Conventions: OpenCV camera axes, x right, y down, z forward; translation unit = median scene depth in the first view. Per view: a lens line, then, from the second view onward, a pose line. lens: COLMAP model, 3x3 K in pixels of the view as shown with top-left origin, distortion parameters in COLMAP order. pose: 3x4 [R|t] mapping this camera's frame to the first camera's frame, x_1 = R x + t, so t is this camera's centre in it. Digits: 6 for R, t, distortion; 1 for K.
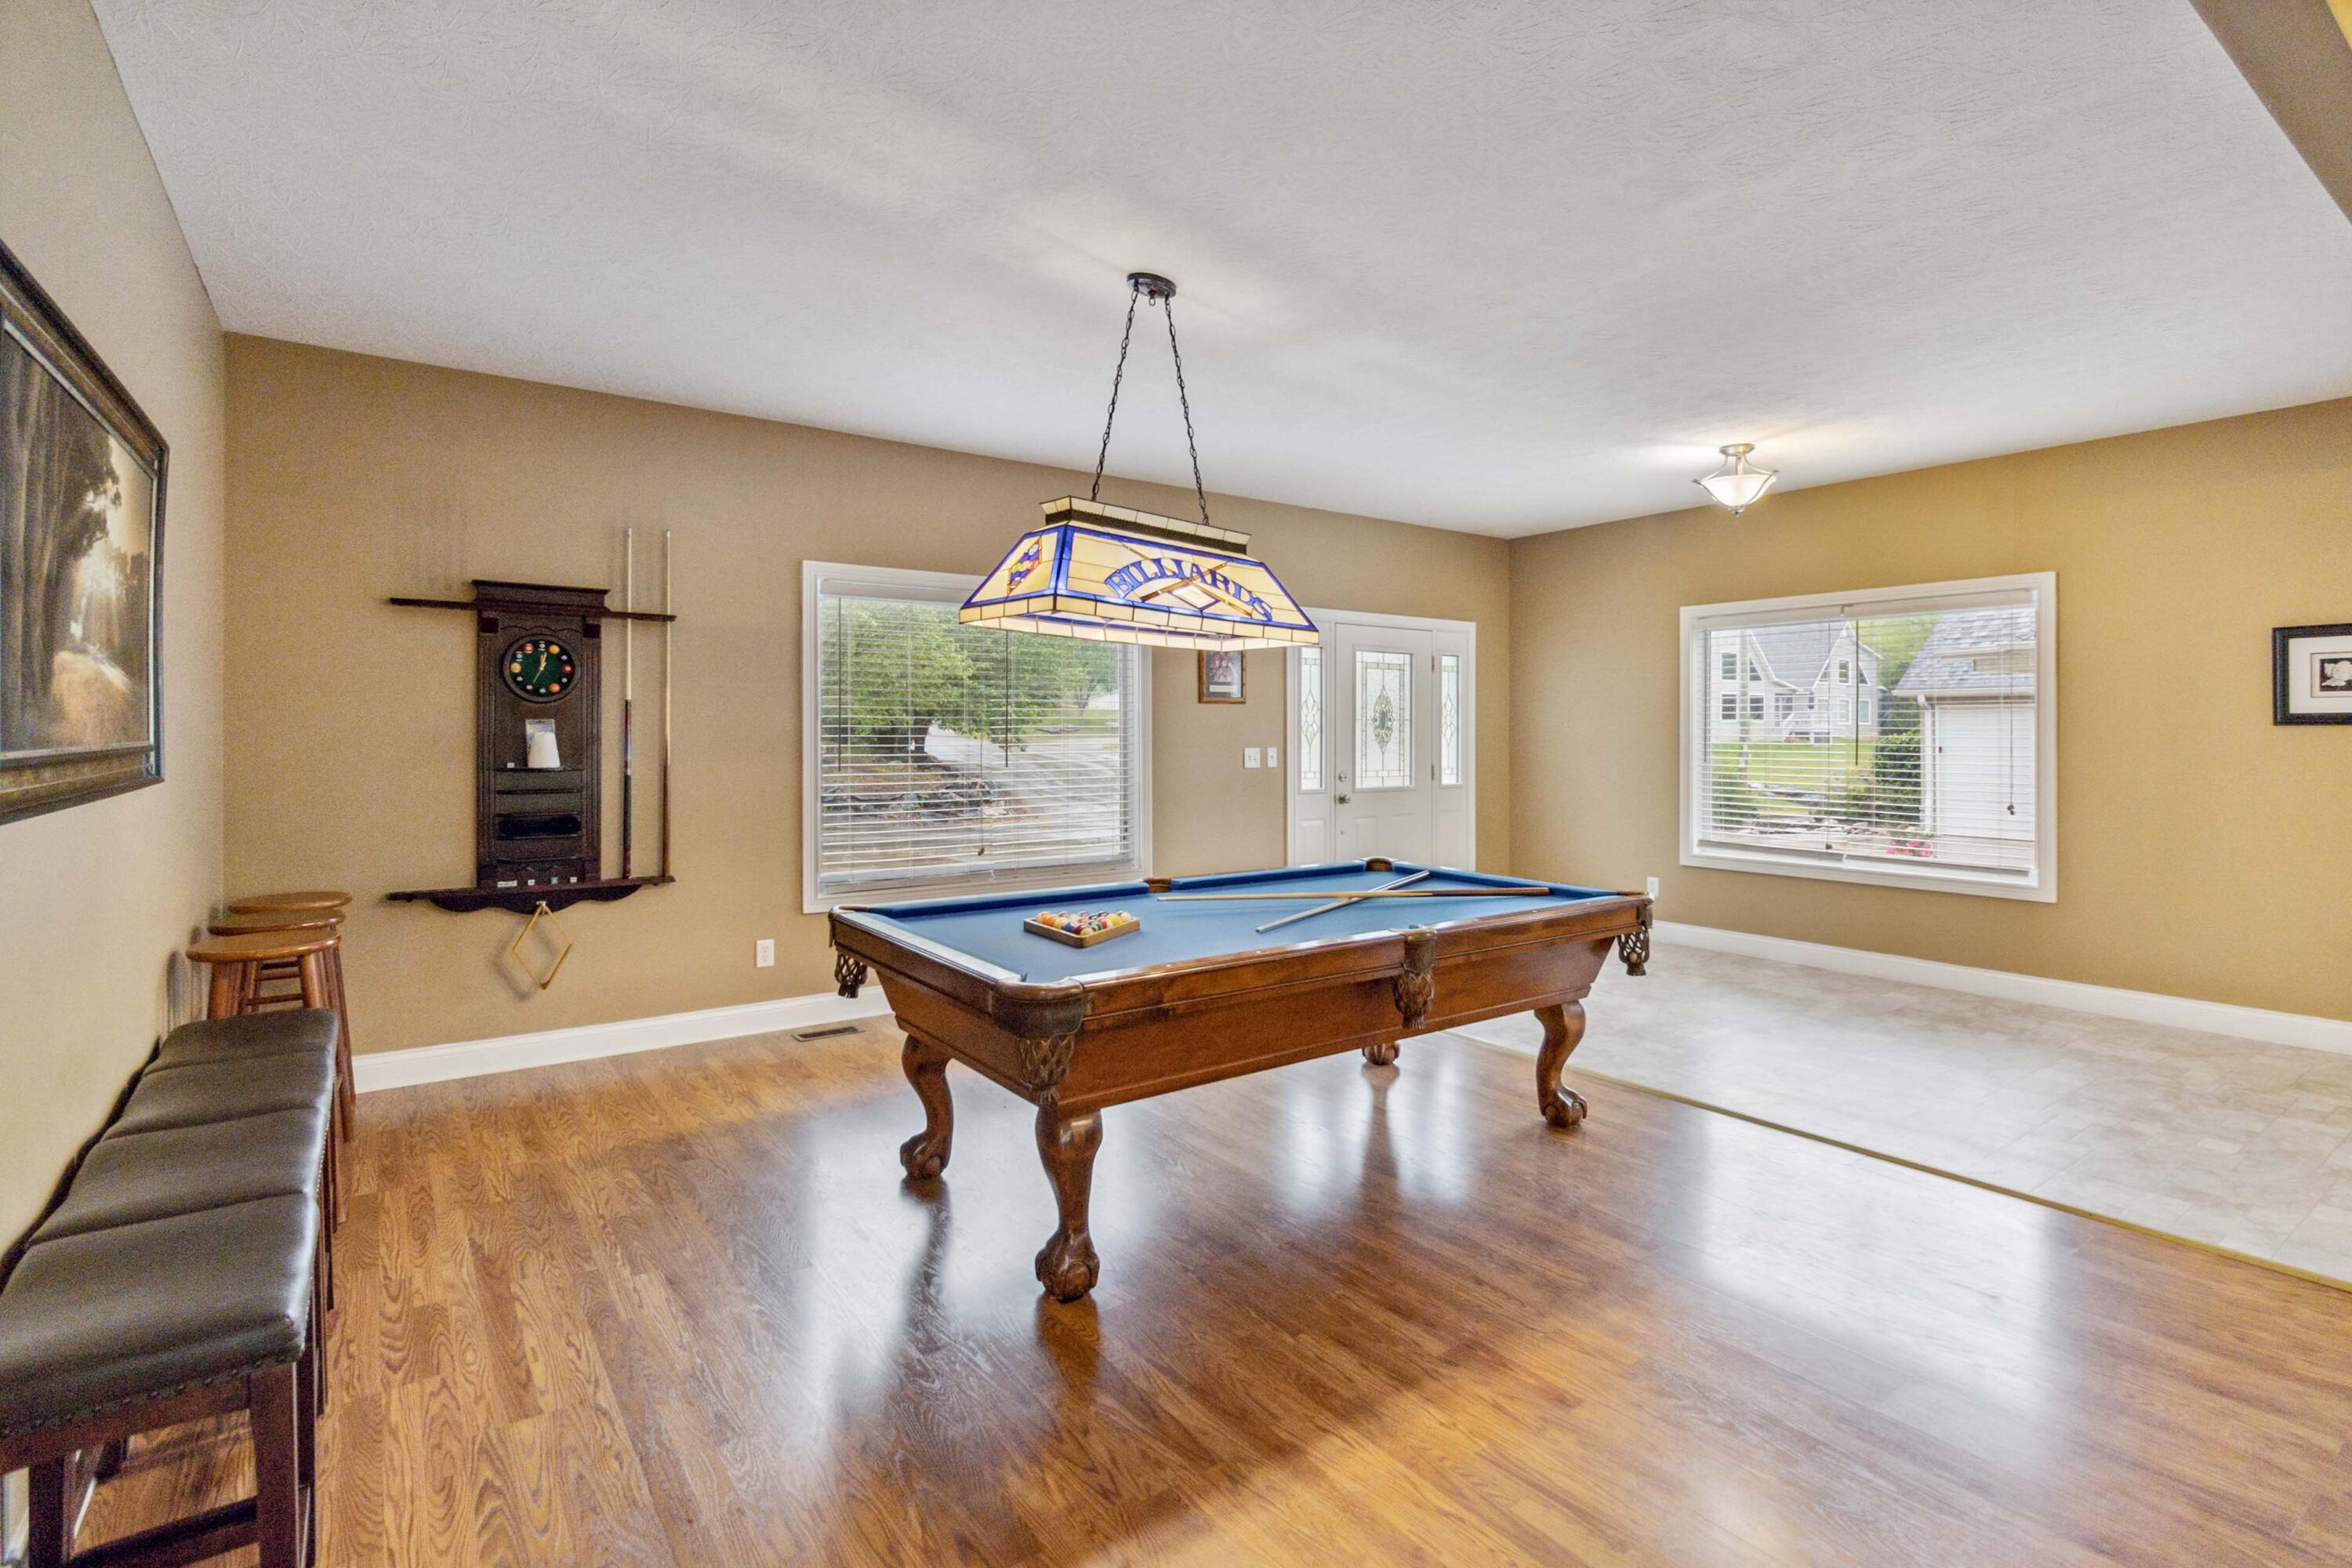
lens RADIAL K [[1112.5, 0, 1178.7], [0, 1112.5, 740.9], [0, 0, 1]] dist [-0.001023, 0.000663]
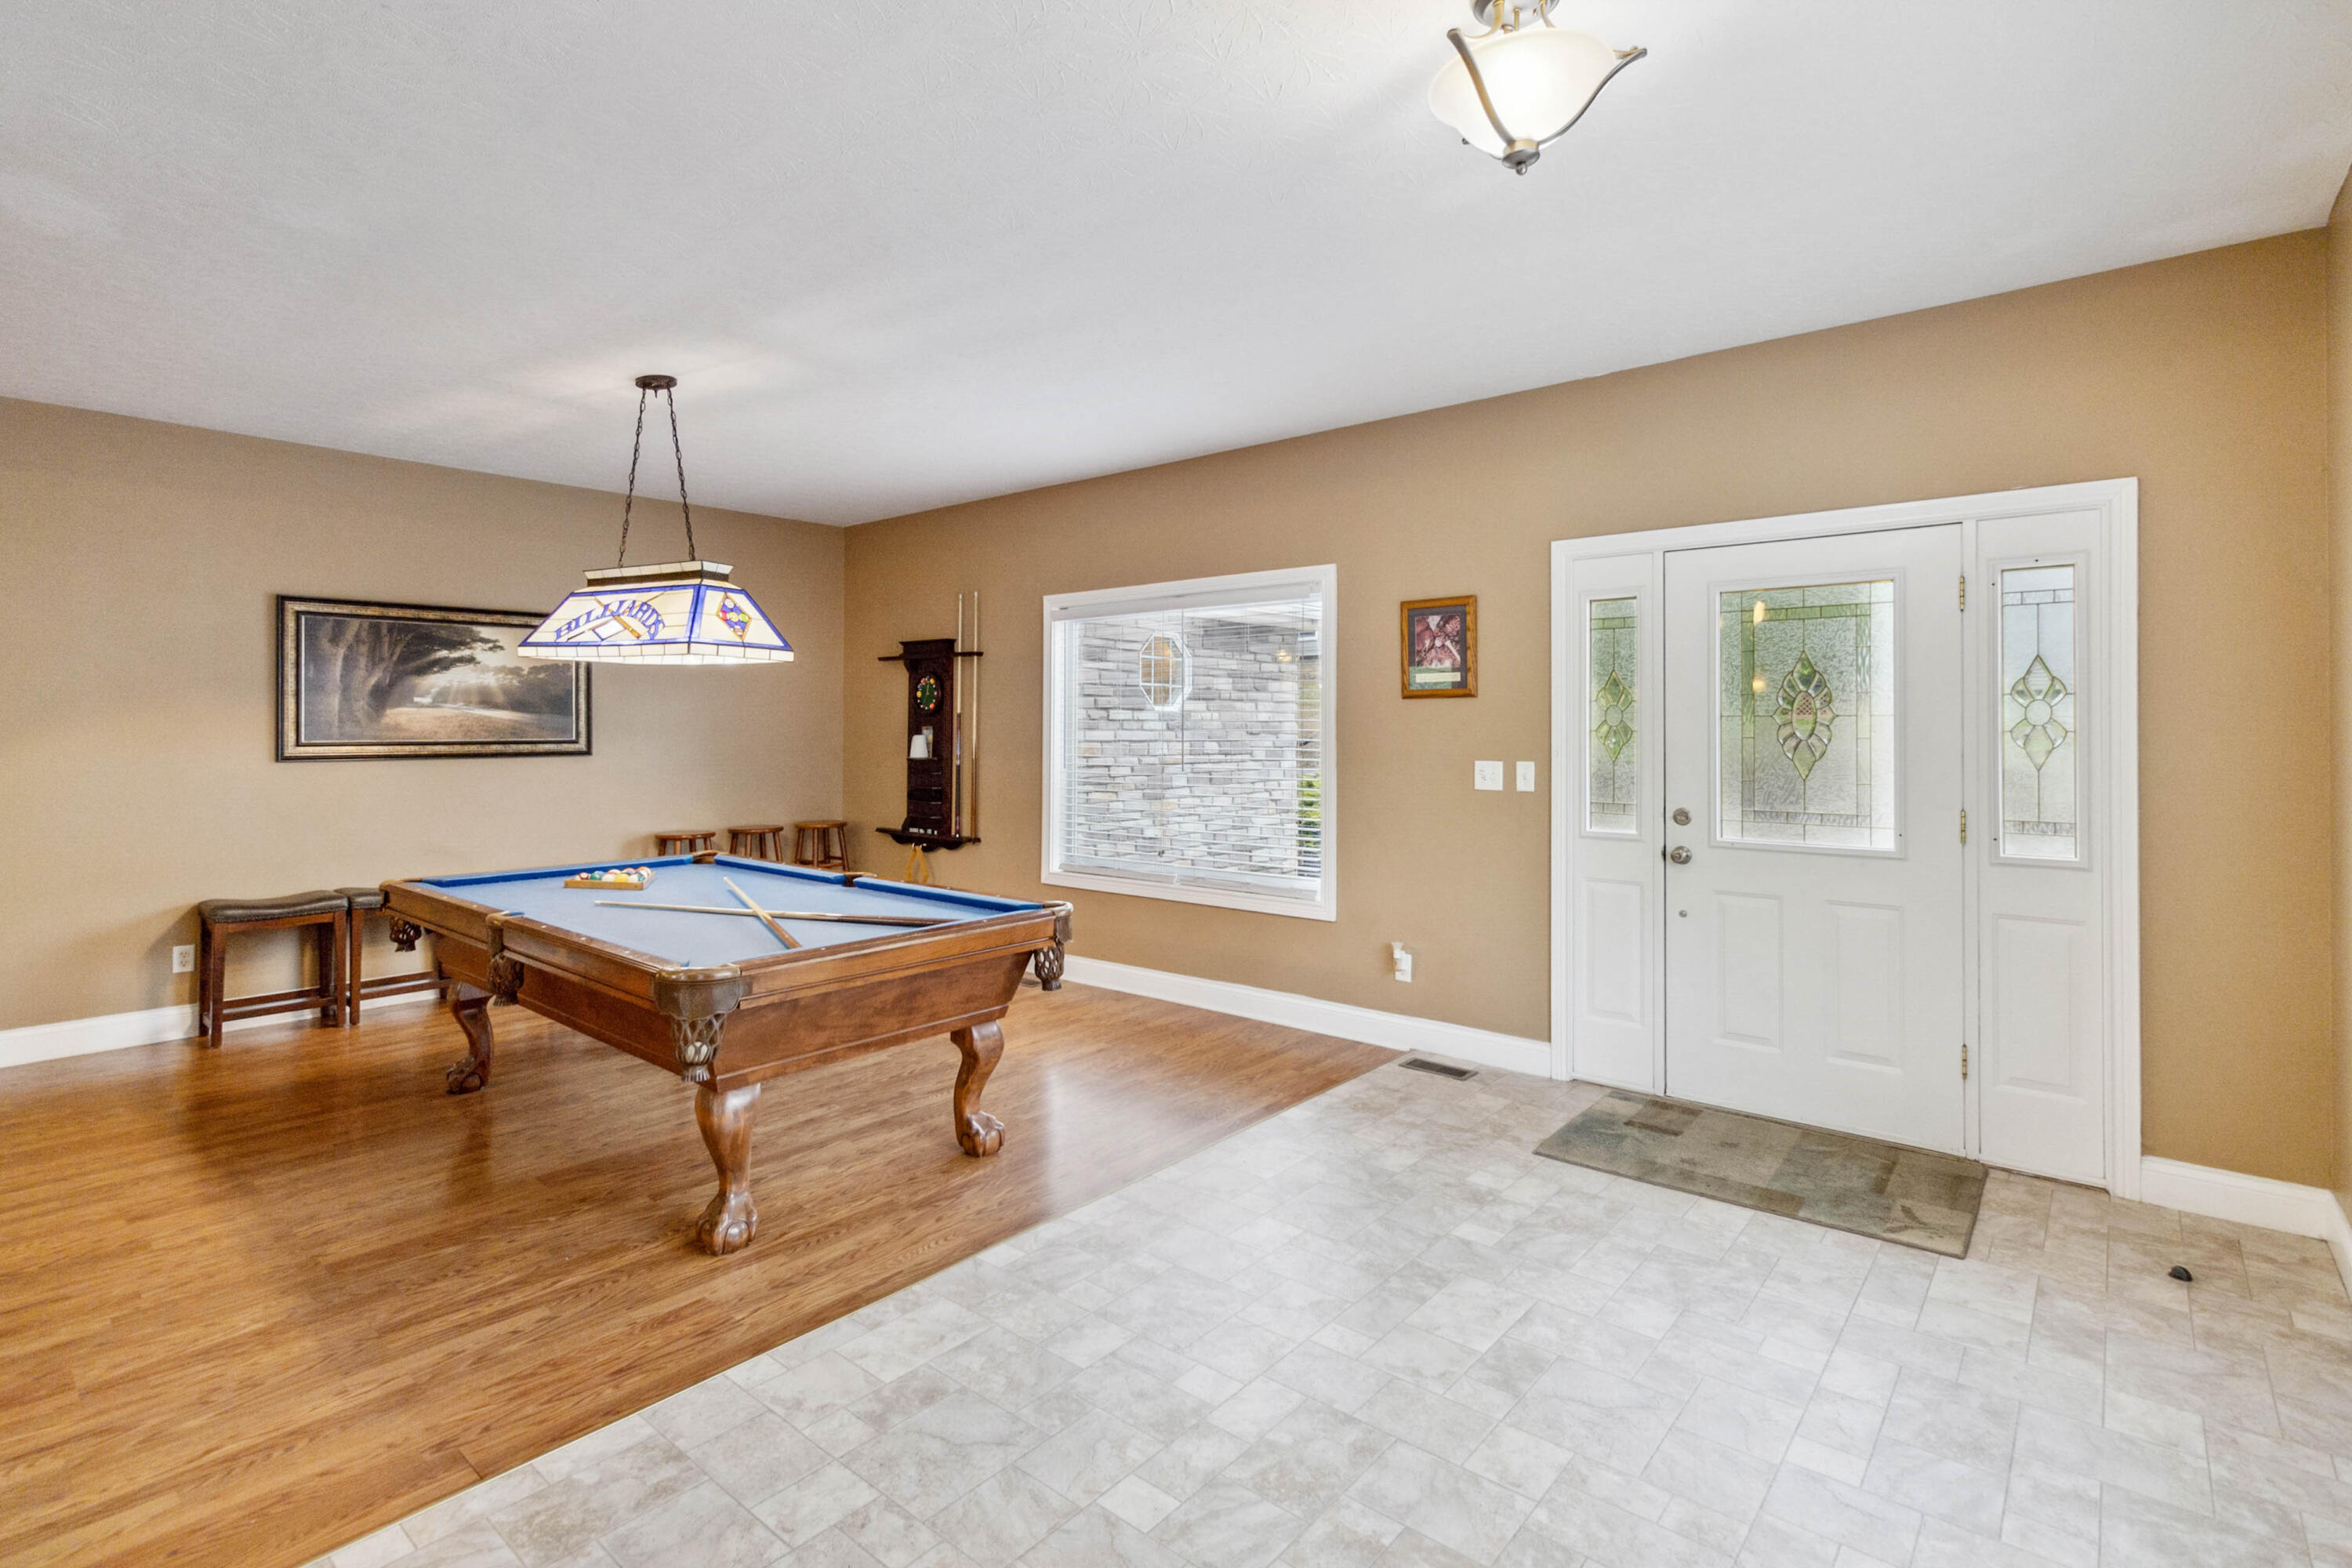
lens RADIAL K [[1112.5, 0, 1178.7], [0, 1112.5, 740.9], [0, 0, 1]] dist [-0.001023, 0.000663]
pose [[0.240170, 0.018270, -0.970559, 1.015836], [0.001103, 0.999817, 0.019093, -0.029085], [0.970730, -0.005656, 0.240106, 0.963927]]
